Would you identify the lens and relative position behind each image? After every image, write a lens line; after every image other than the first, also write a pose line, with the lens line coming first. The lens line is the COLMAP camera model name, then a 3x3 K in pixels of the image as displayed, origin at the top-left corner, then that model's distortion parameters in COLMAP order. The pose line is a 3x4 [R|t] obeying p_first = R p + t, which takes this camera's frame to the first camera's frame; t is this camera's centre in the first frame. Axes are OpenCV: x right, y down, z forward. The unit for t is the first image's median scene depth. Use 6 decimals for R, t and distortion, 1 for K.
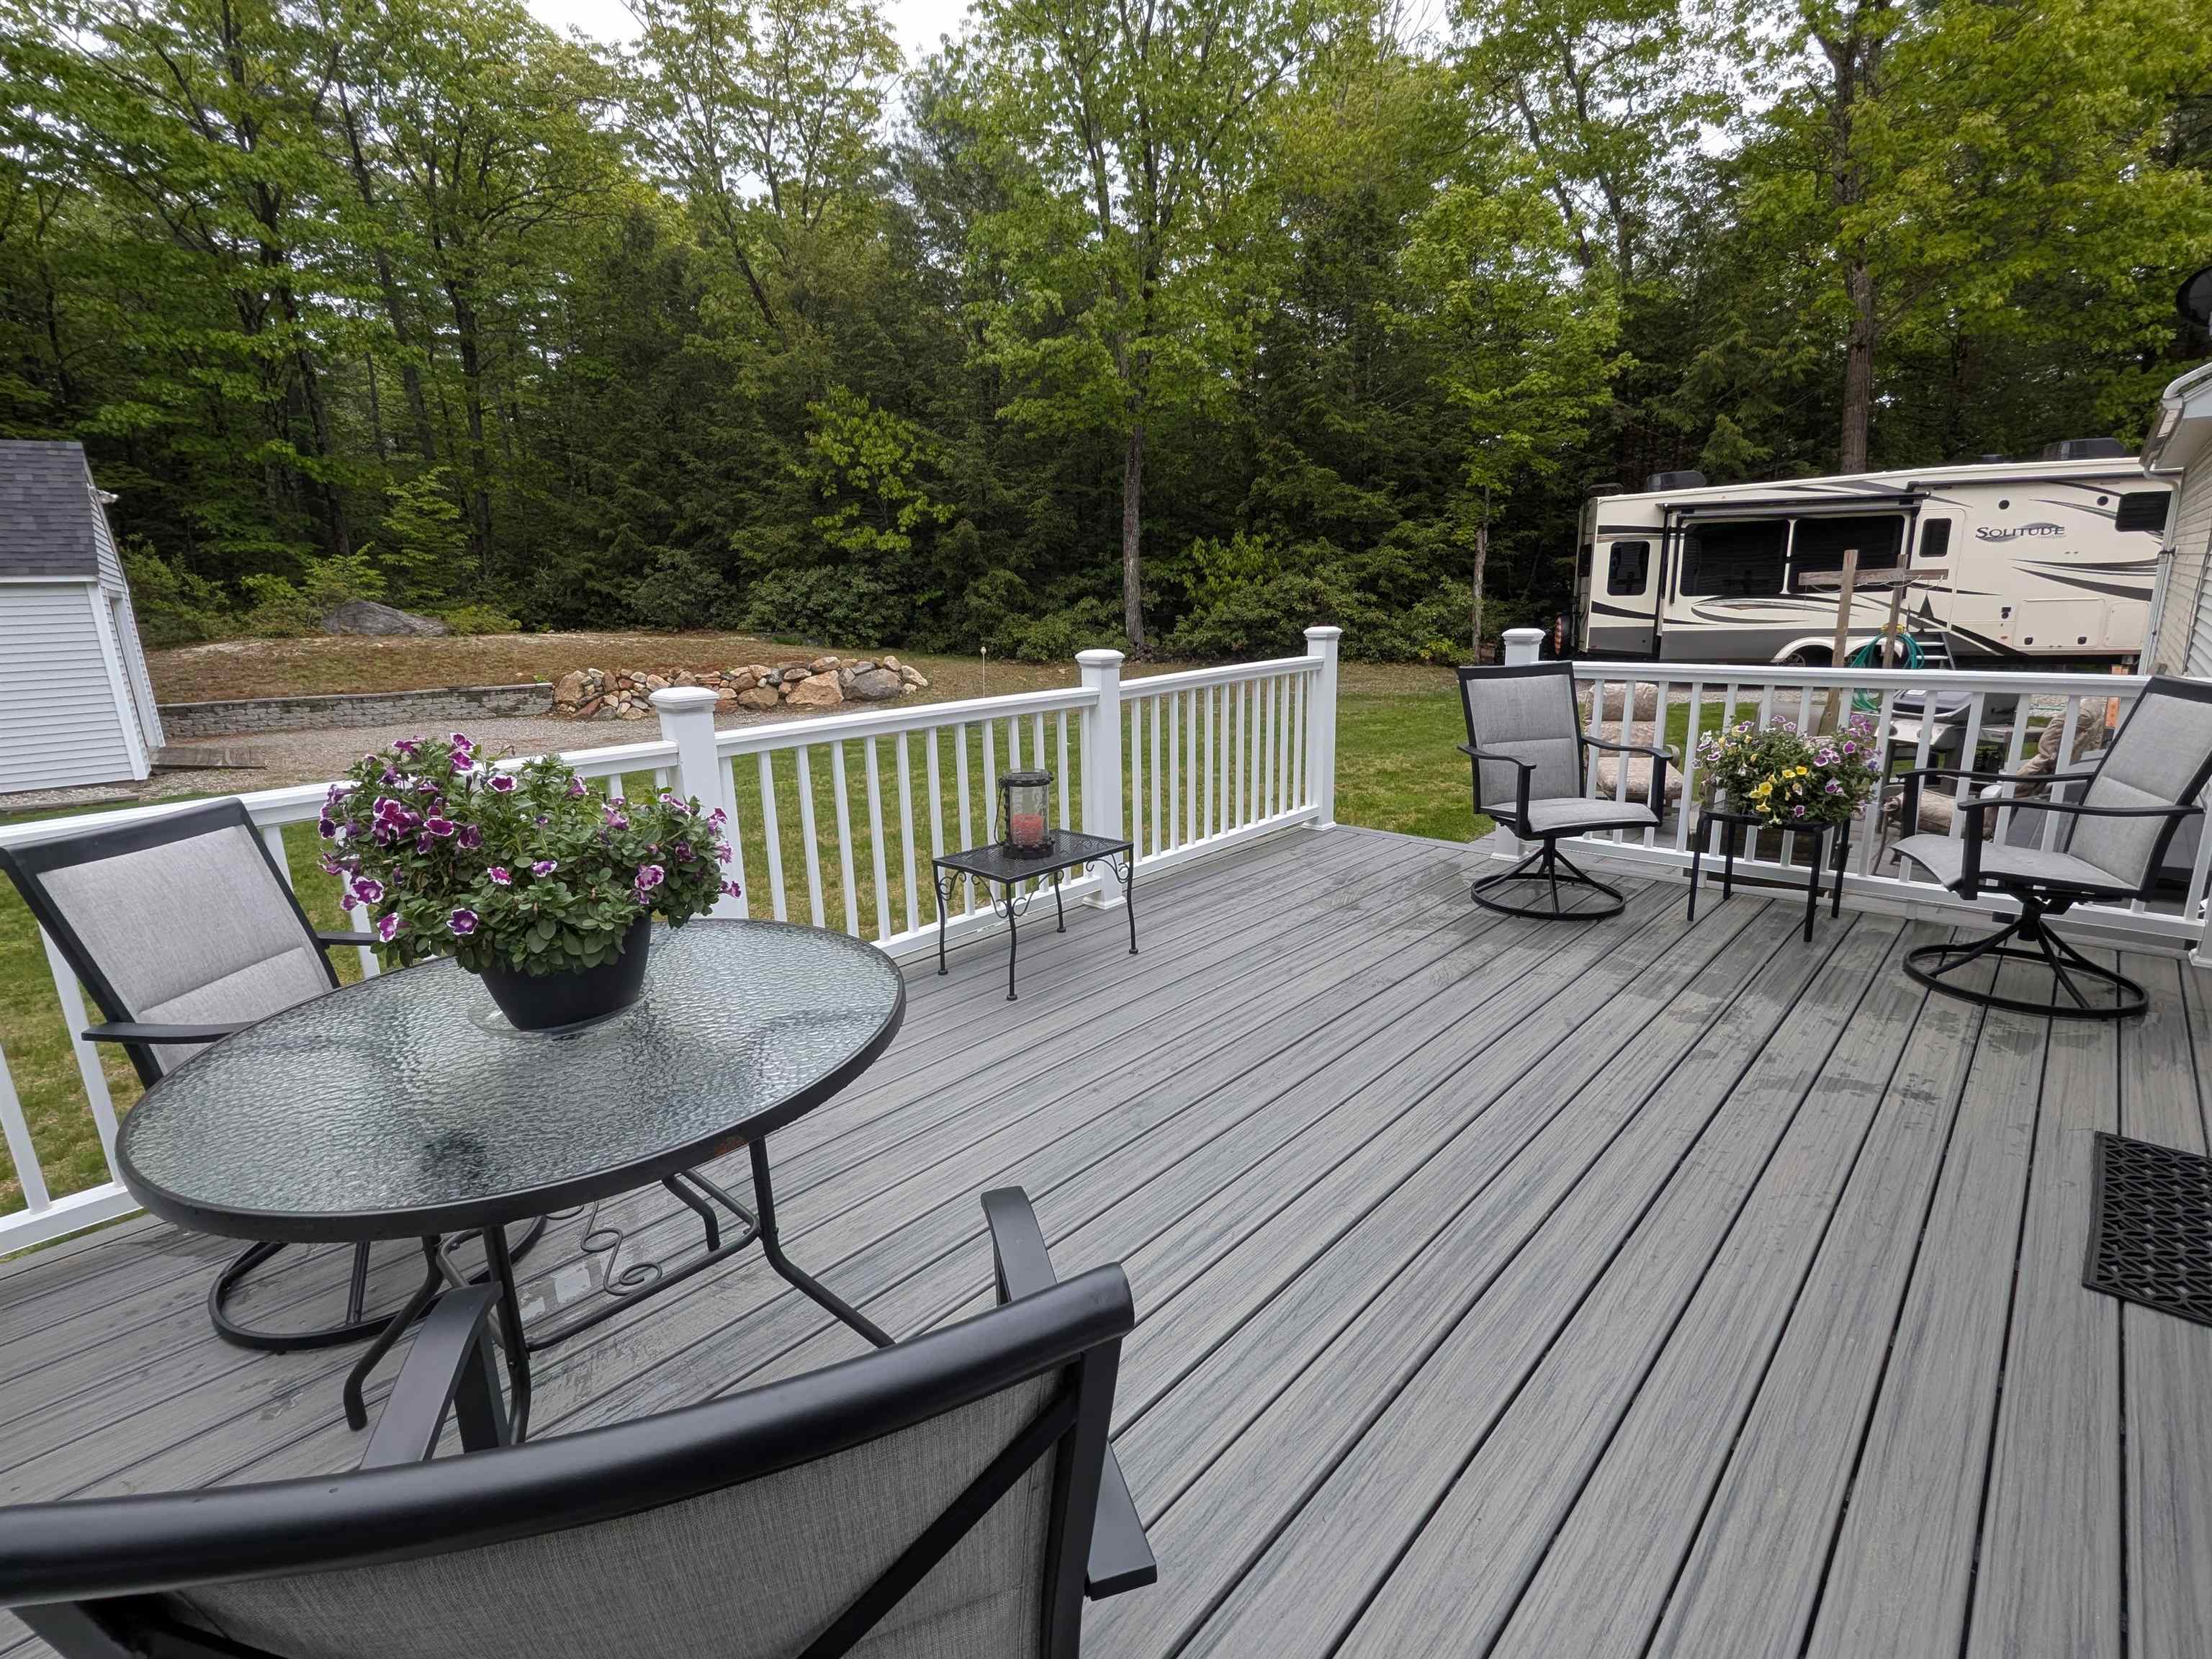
lens RADIAL K [[1042.3, 0, 1106.0], [0, 1042.3, 829.5], [0, 0, 1]] dist [-0.001224, -0.000199]
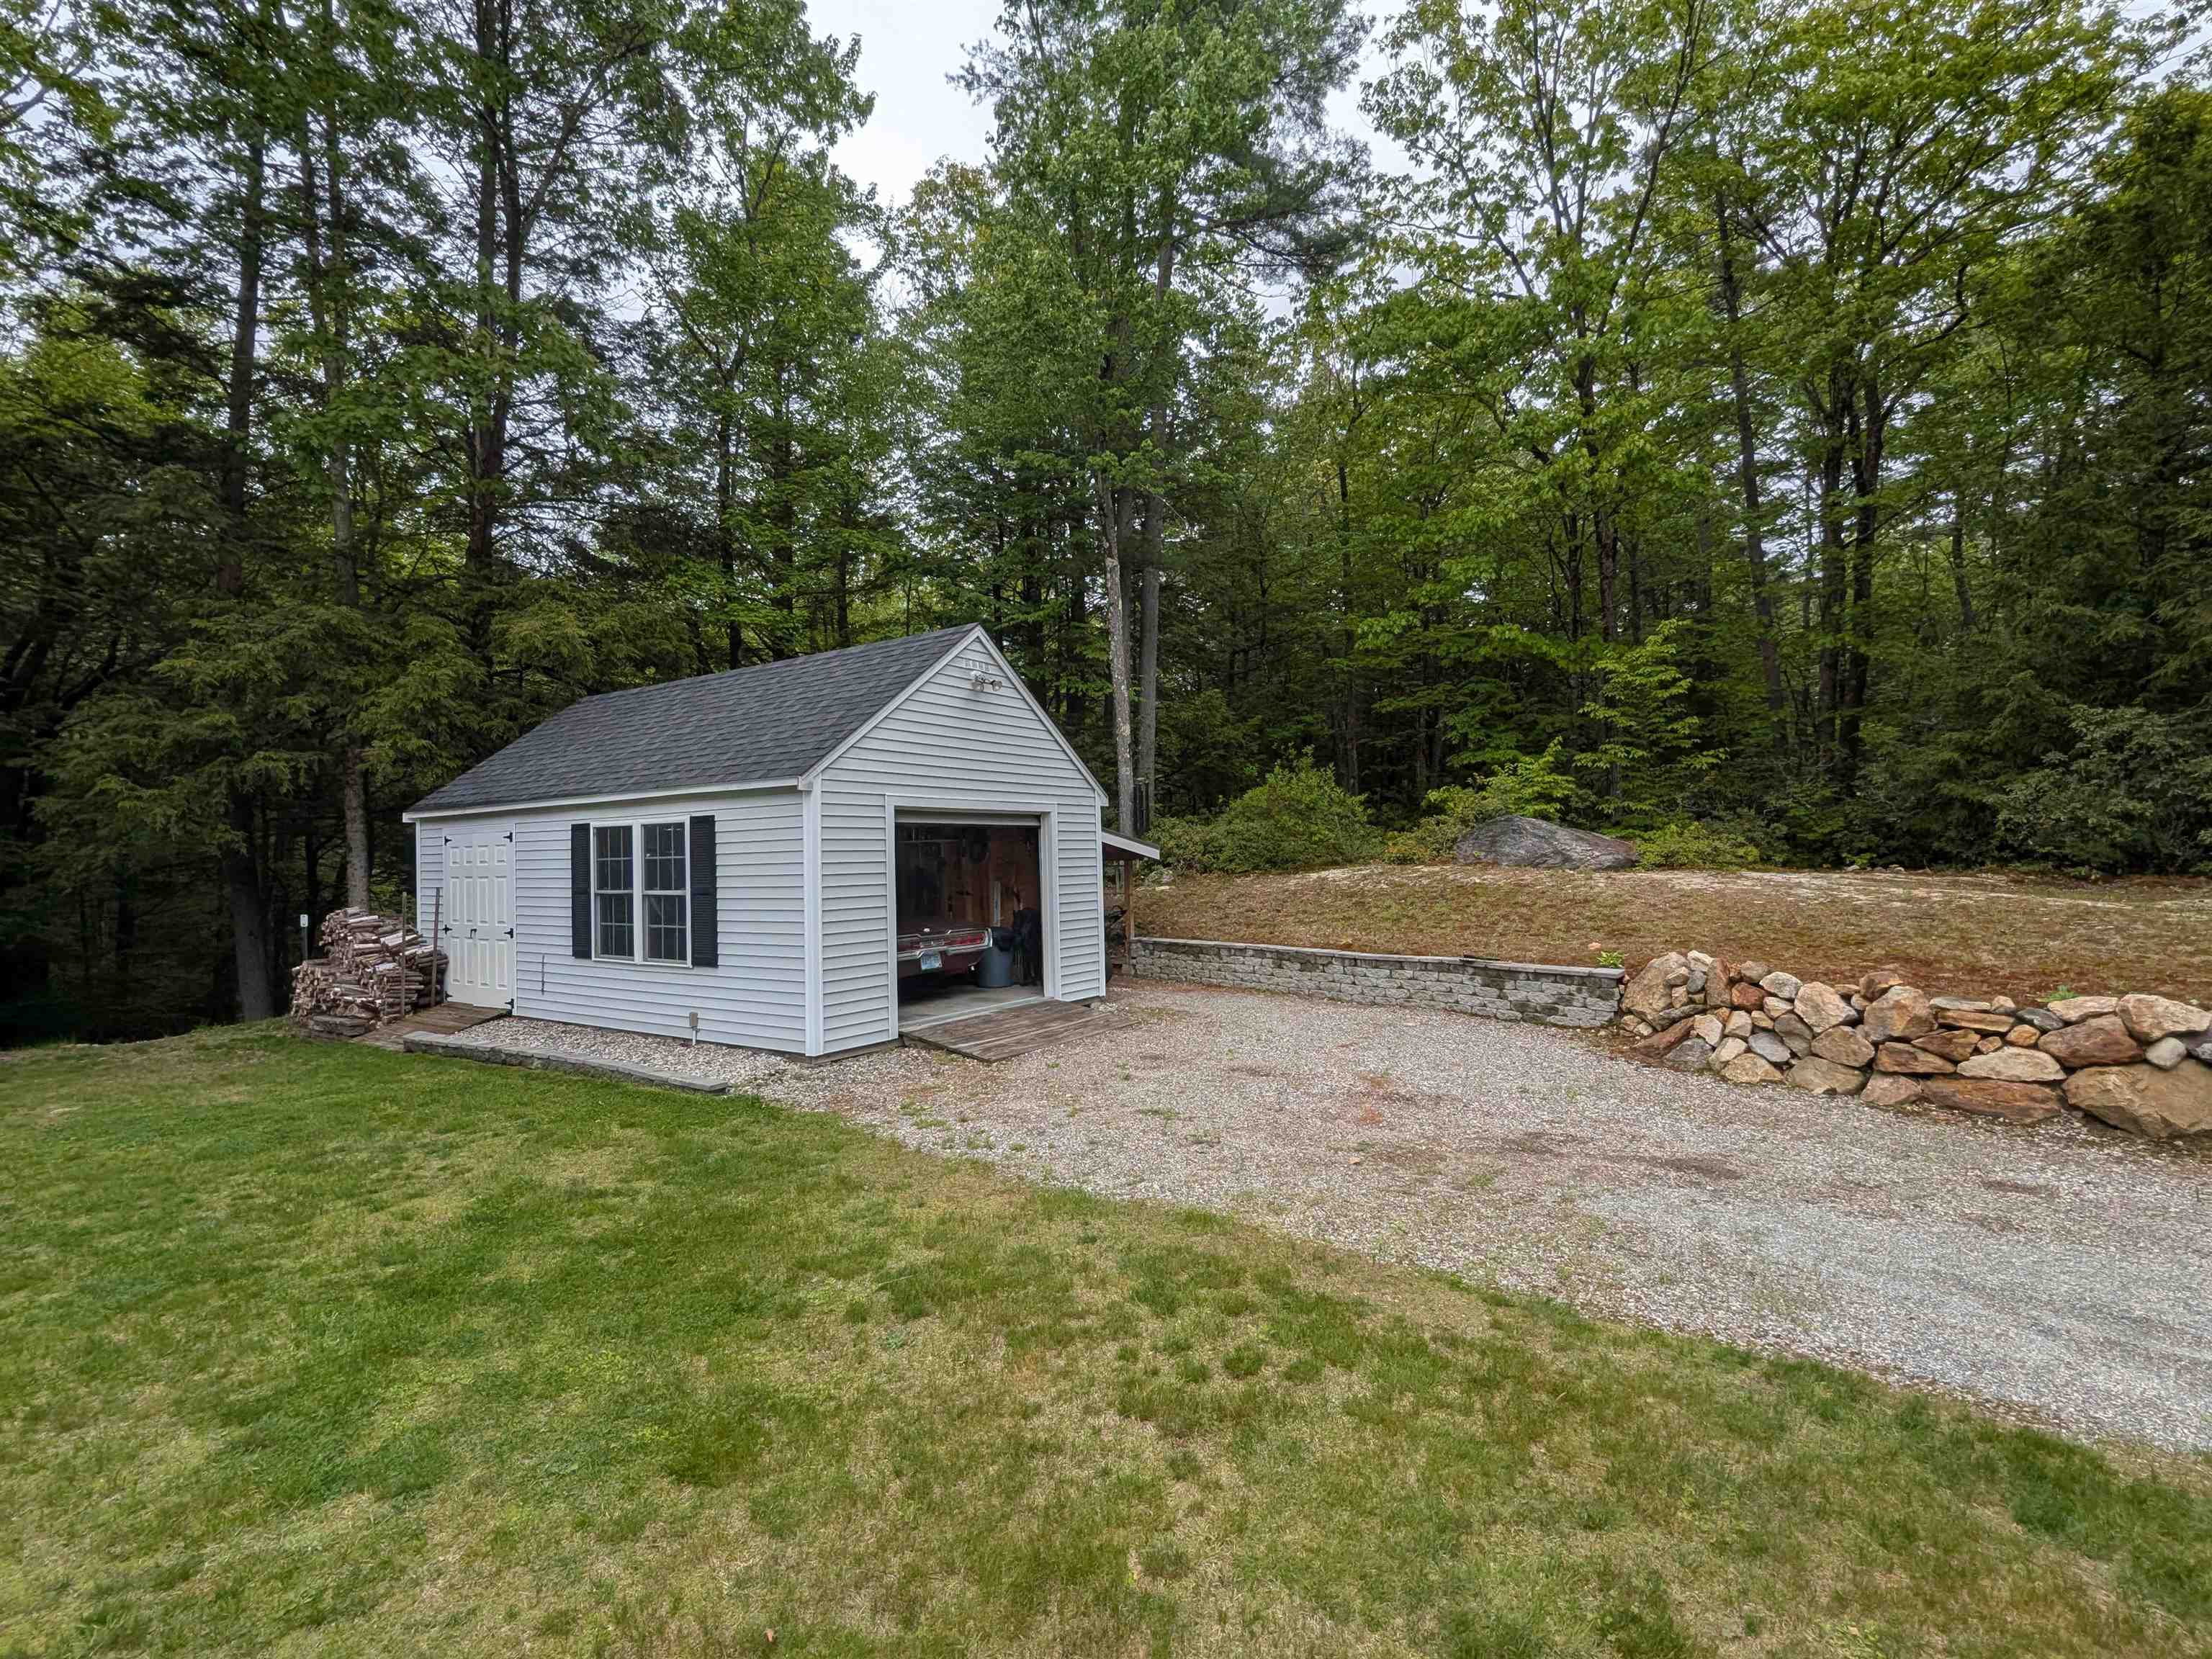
lens RADIAL K [[1042.3, 0, 1106.0], [0, 1042.3, 829.5], [0, 0, 1]] dist [-0.001224, -0.000199]
pose [[0.284567, 0.001075, -0.958655, -0.121569], [-0.203215, 0.977341, -0.059226, -0.127073], [0.936870, 0.211667, 0.278338, 0.613648]]
